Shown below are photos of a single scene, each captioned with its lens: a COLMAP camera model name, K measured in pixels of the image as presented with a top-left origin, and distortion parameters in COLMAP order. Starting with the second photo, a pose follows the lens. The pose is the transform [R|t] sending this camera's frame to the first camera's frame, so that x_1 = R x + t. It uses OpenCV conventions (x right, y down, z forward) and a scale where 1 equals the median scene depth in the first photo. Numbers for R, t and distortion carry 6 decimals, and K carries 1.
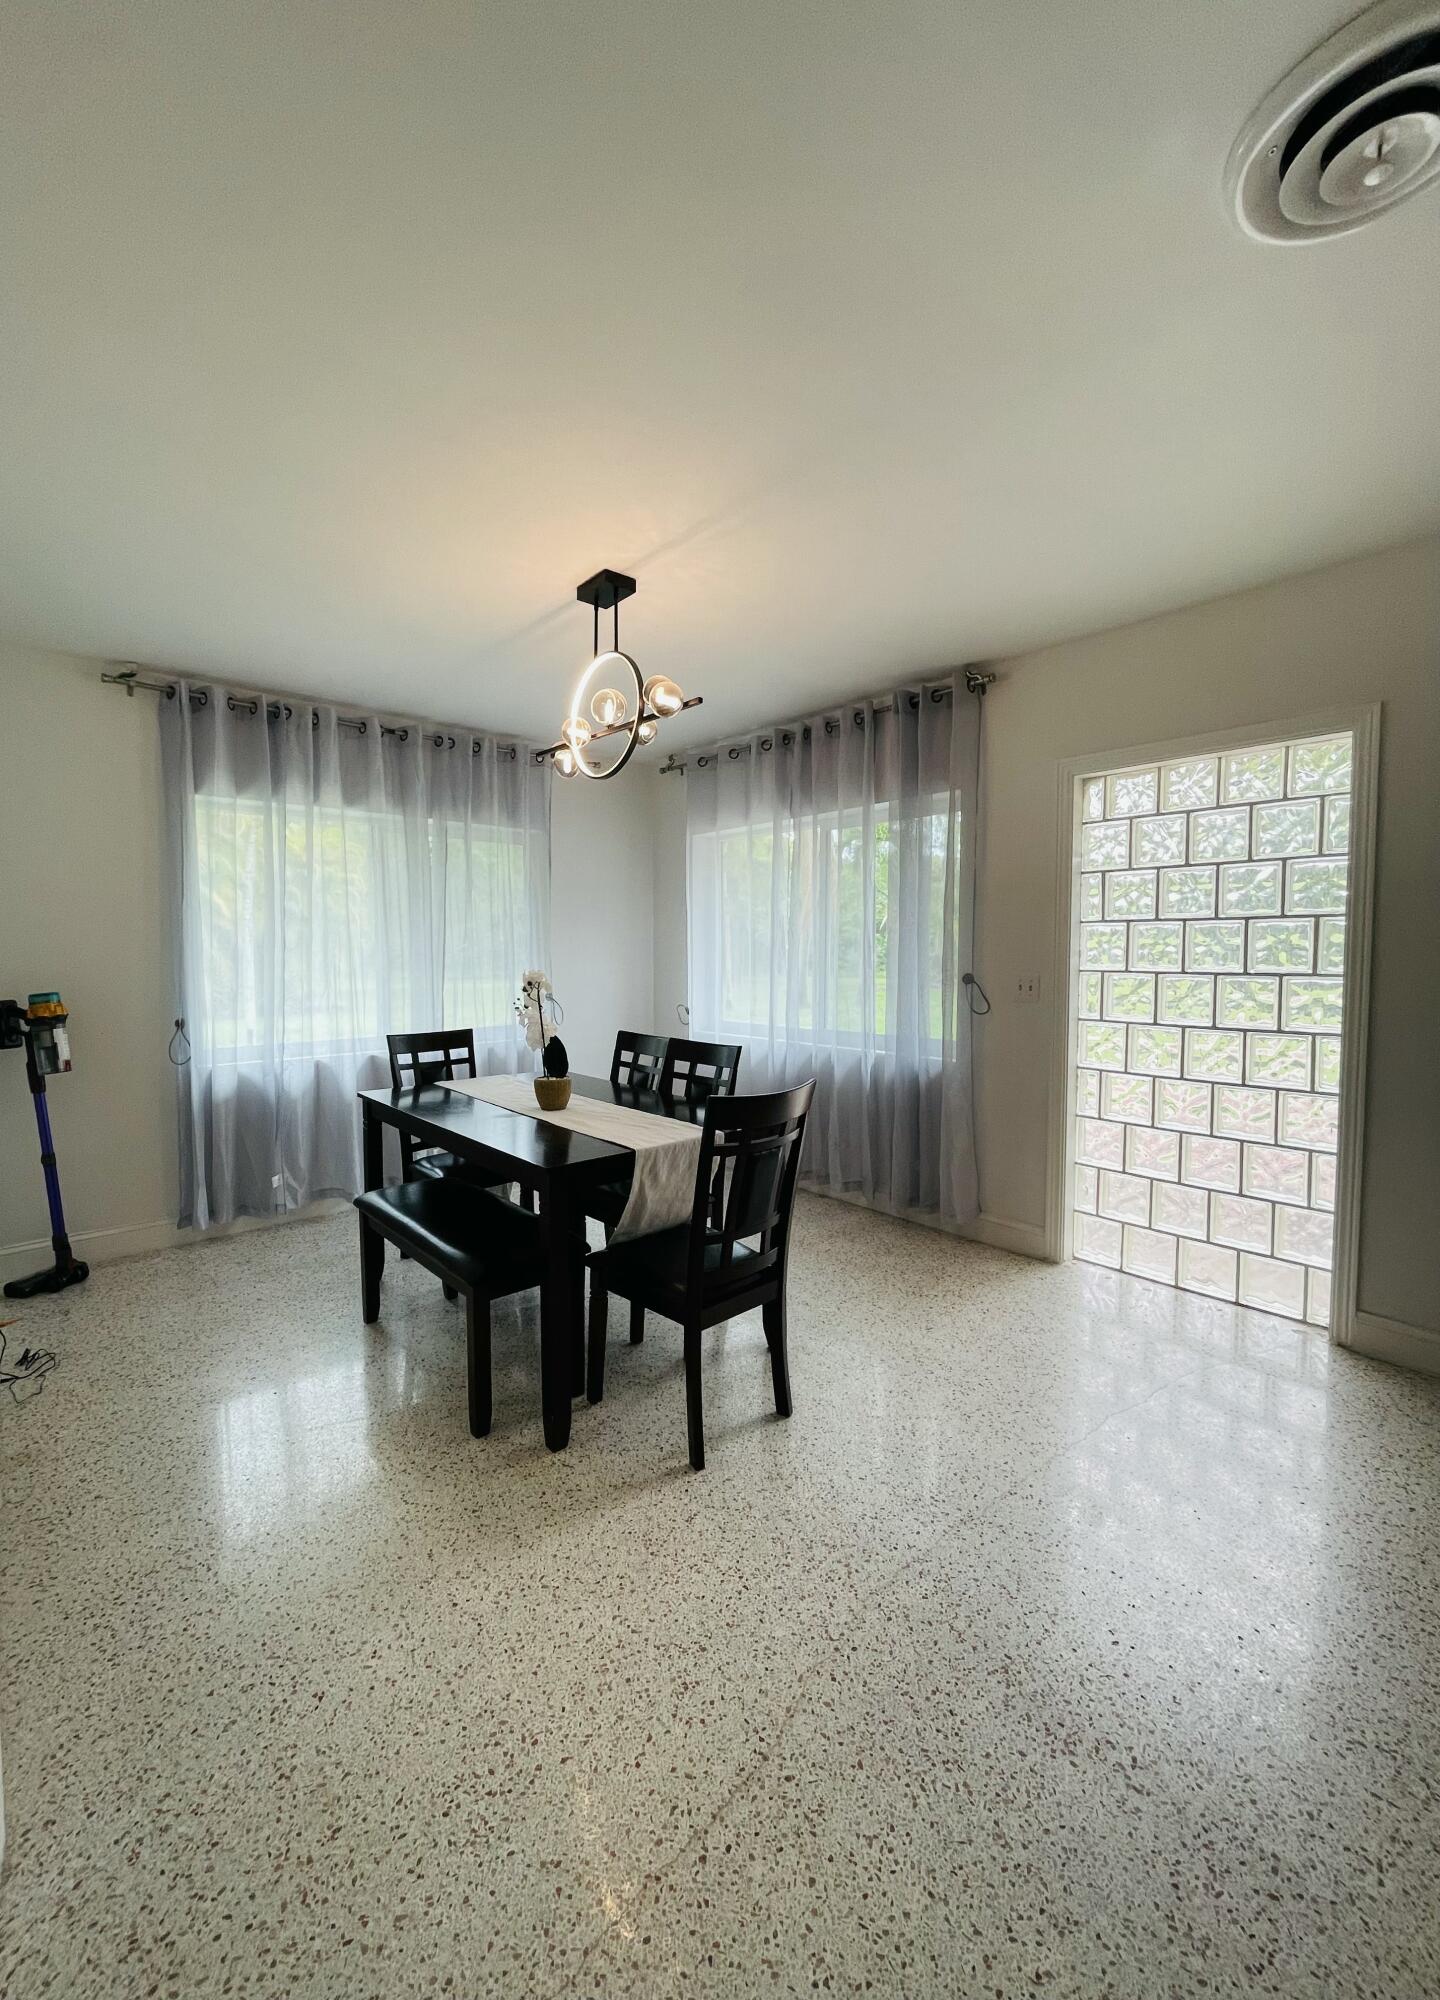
lens RADIAL K [[815.1, 0, 719.0], [0, 815.1, 990.1], [0, 0, 1]] dist [0.000477, -0.000141]
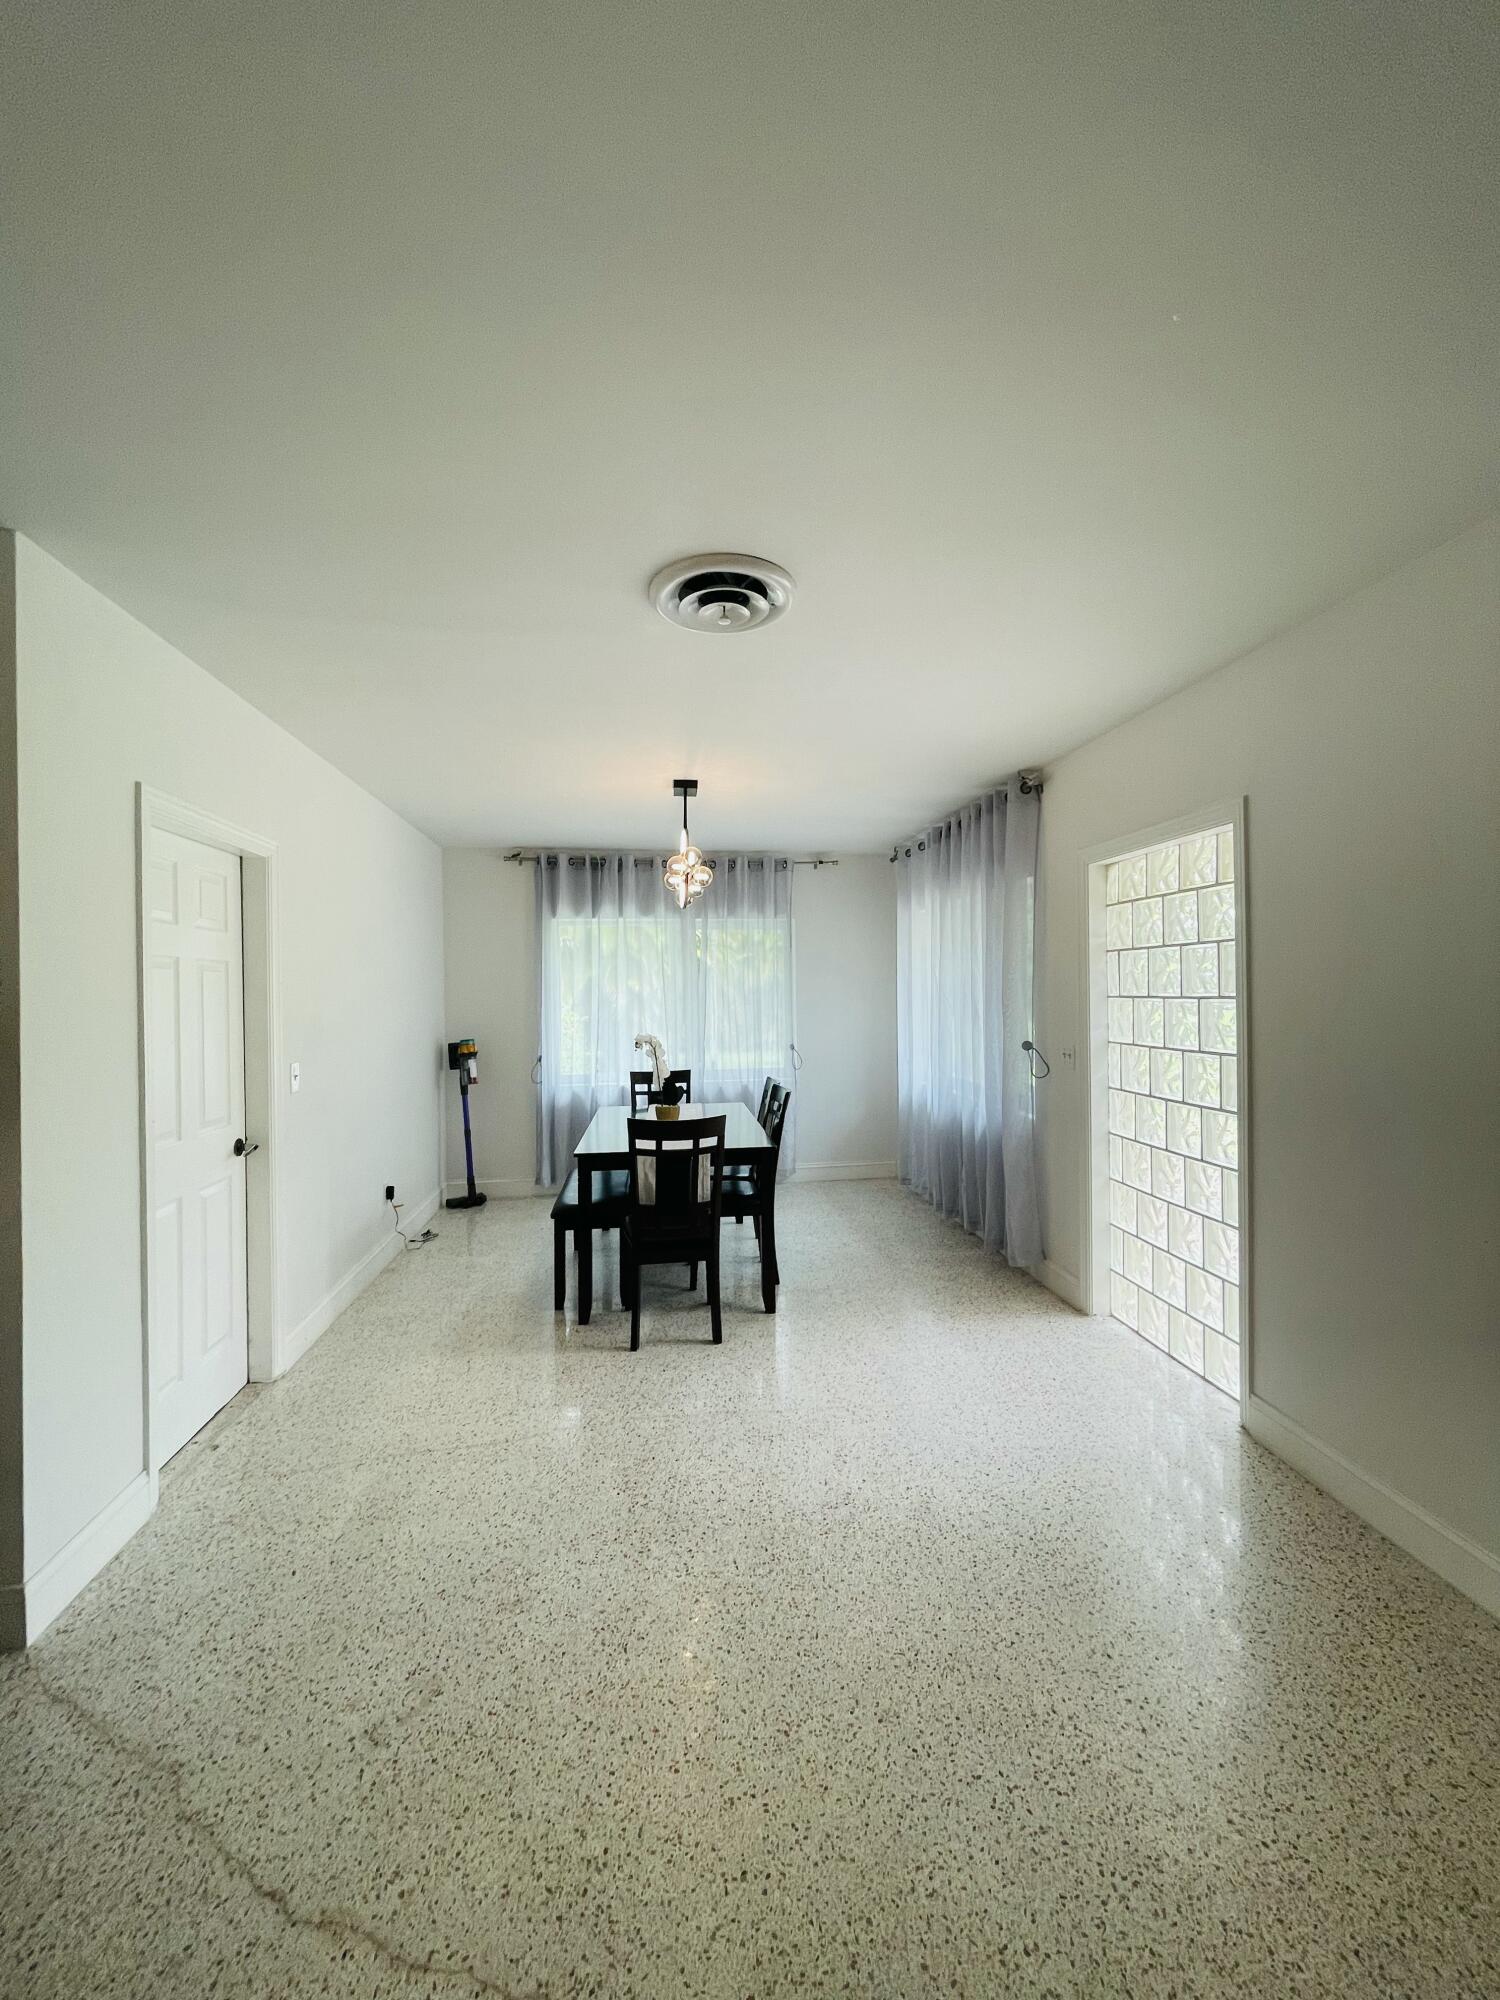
lens RADIAL K [[812.8, 0, 751.7], [0, 812.8, 988.9], [0, 0, 1]] dist [0.000145, -0.000520]
pose [[0.837638, -0.008576, -0.546159, 0.619320], [-0.019224, 0.998794, -0.045167, -0.035318], [0.545888, 0.048333, 0.836463, -0.149354]]
